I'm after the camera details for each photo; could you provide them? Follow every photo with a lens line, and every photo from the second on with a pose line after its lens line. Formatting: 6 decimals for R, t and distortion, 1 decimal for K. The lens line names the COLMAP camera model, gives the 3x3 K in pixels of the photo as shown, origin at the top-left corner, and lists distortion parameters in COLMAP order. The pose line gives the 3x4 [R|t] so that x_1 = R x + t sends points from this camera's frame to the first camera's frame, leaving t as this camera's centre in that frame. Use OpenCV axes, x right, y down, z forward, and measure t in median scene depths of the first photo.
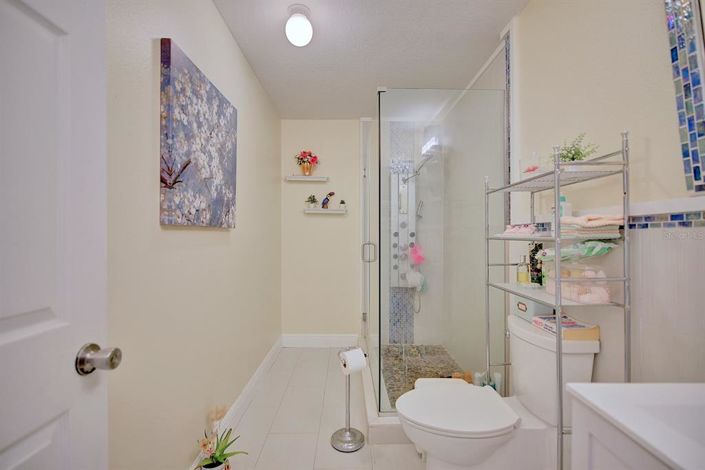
lens RADIAL K [[306.9, 0, 353.4], [0, 306.9, 242.9], [0, 0, 1]] dist [-0.001609, 0.000151]
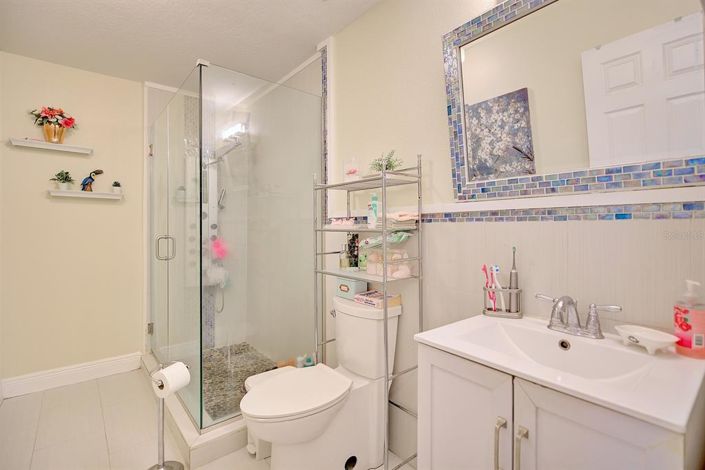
lens RADIAL K [[321.2, 0, 353.0], [0, 321.2, 235.1], [0, 0, 1]] dist [-0.003134, -0.000607]
pose [[0.790275, -0.018519, 0.612472, -0.172514], [0.017807, 0.999815, 0.007254, -0.002829], [-0.612493, 0.005174, 0.790459, 0.010208]]
